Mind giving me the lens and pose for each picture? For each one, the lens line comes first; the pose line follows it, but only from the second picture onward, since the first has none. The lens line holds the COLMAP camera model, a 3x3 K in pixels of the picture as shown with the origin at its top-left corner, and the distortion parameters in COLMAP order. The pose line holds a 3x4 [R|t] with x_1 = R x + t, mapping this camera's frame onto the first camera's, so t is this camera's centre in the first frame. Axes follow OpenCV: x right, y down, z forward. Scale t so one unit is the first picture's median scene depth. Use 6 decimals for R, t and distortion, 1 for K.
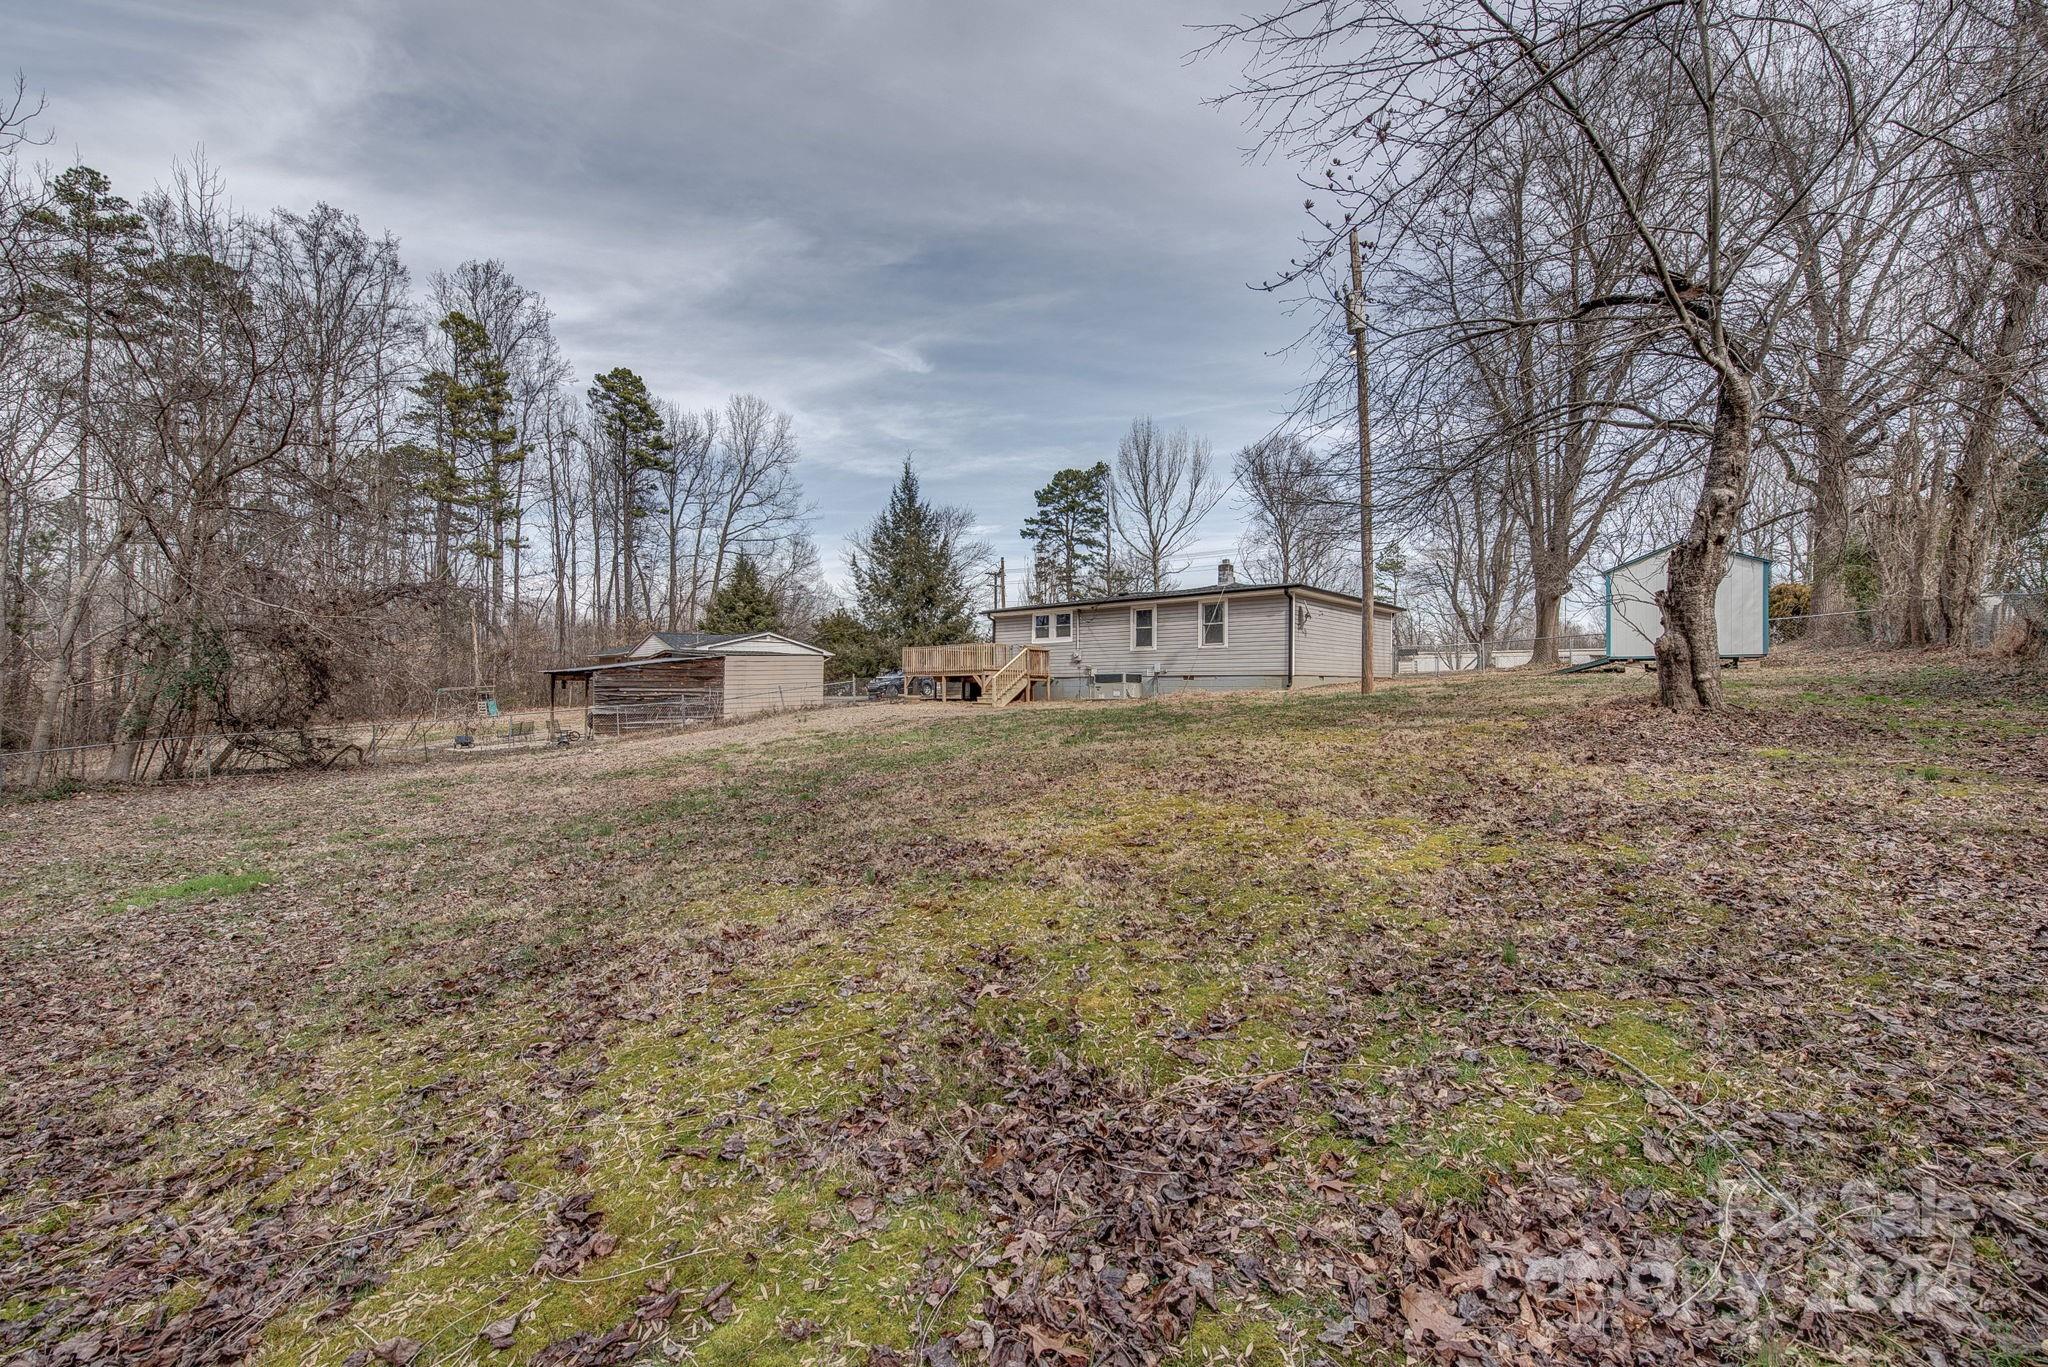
lens RADIAL K [[814.2, 0, 1029.5], [0, 814.2, 687.5], [0, 0, 1]] dist [-0.002318, -0.000607]
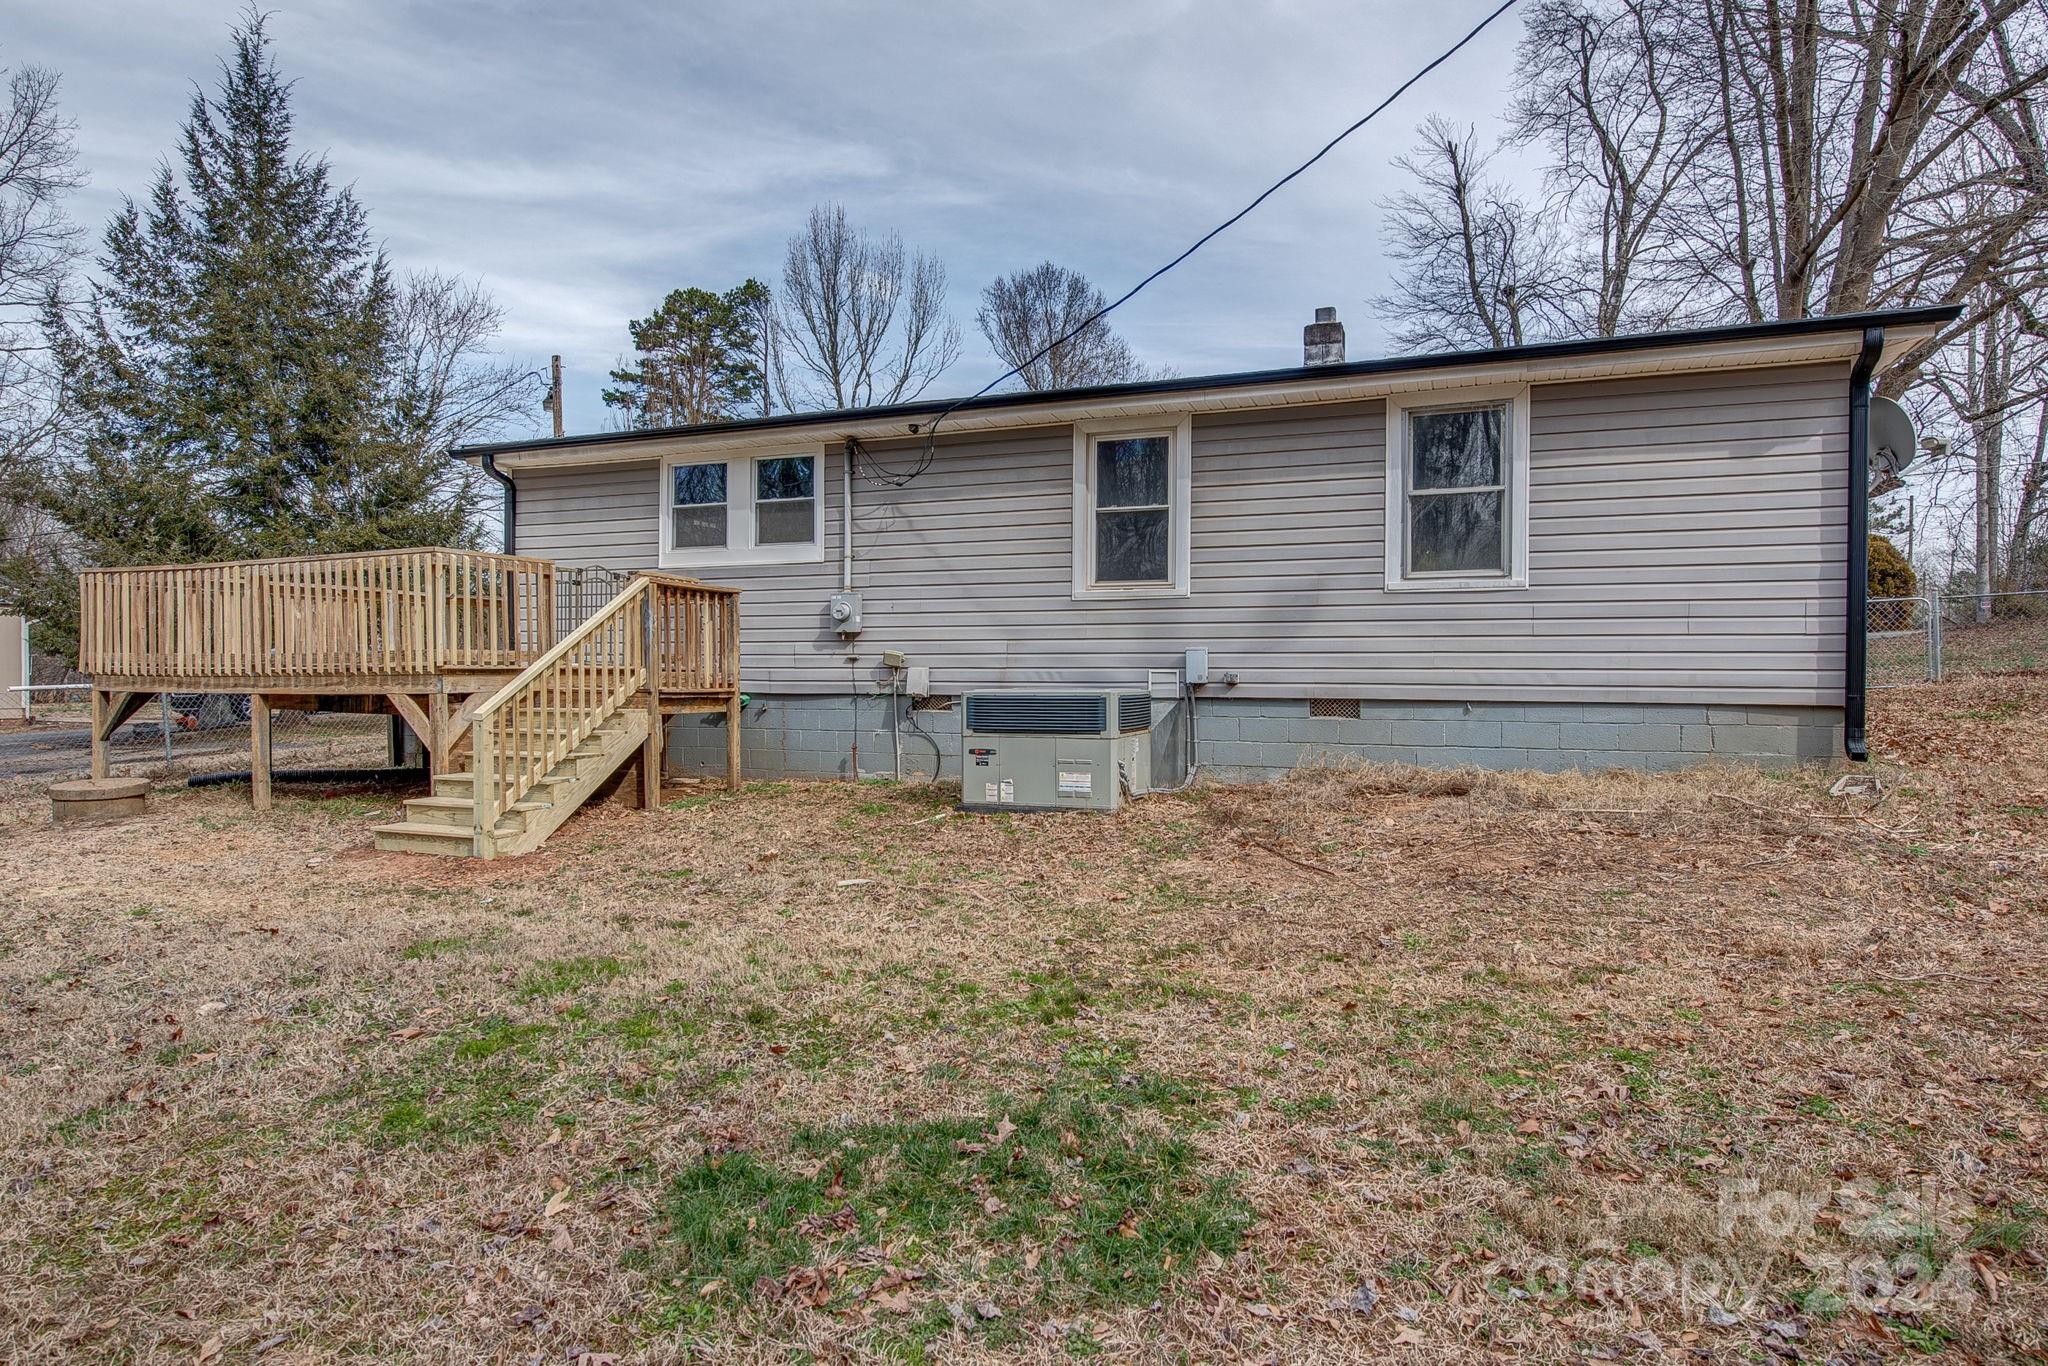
lens RADIAL K [[991.6, 0, 995.5], [0, 991.6, 685.5], [0, 0, 1]] dist [-0.000825, -0.001308]
pose [[0.933926, -0.008813, 0.357359, -0.008450], [-0.000522, 0.999661, 0.026020, -0.017758], [-0.357467, -0.024487, 0.933605, 0.503989]]
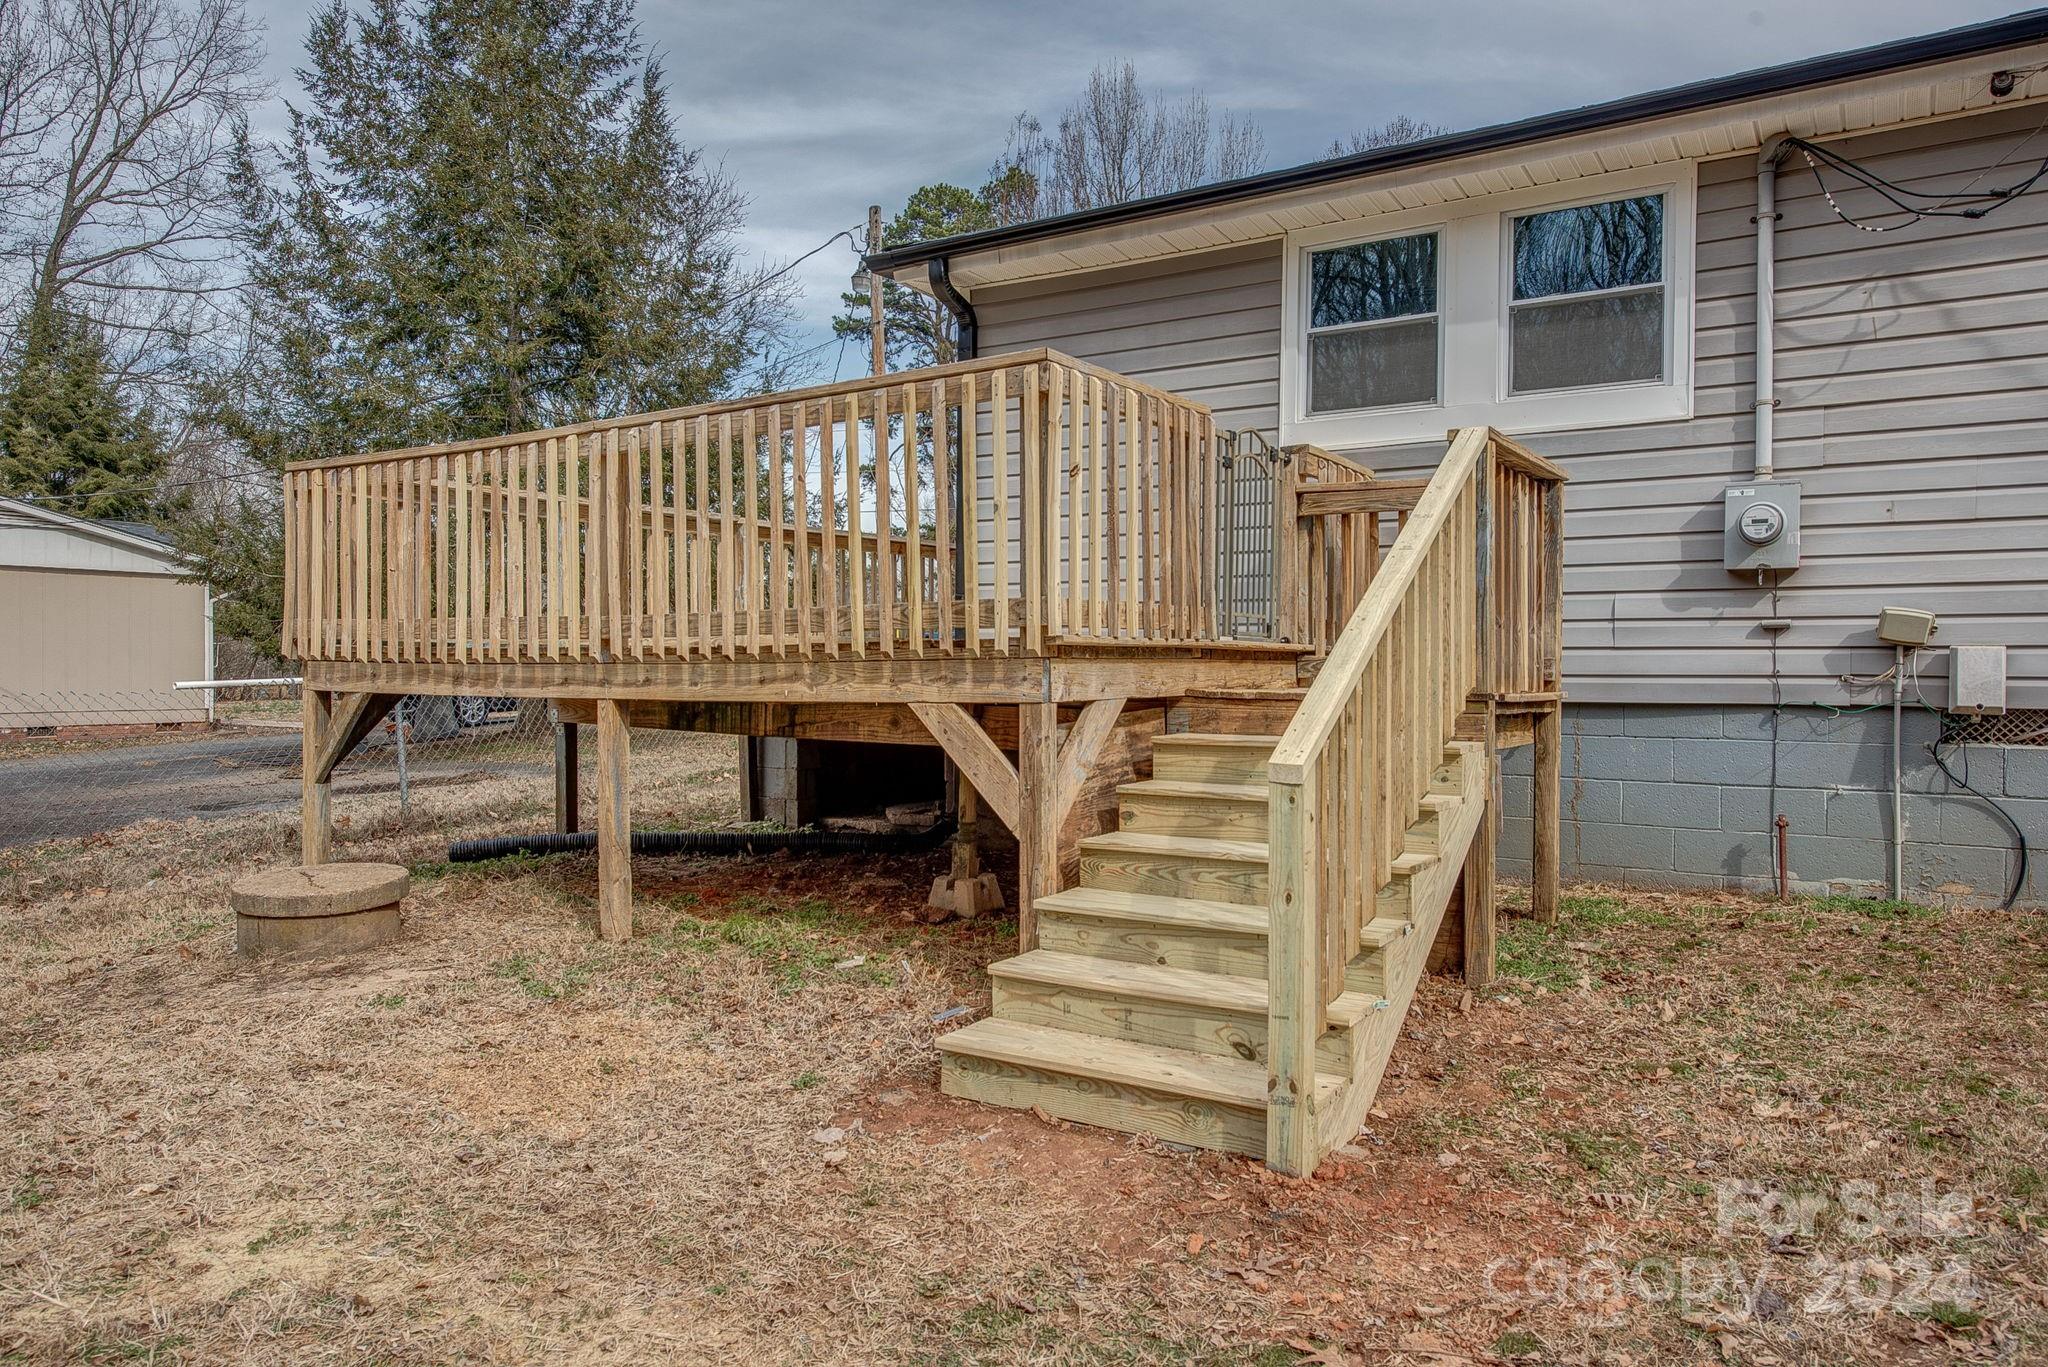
lens RADIAL K [[1183.6, 0, 1024.0], [0, 1183.6, 683.5], [0, 0, 1]] dist [-0.001705, 0.002301]
pose [[0.982055, -0.004553, 0.188540, -0.060440], [-0.000251, 0.999676, 0.025448, -0.015122], [-0.188594, -0.025039, 0.981736, 0.628552]]
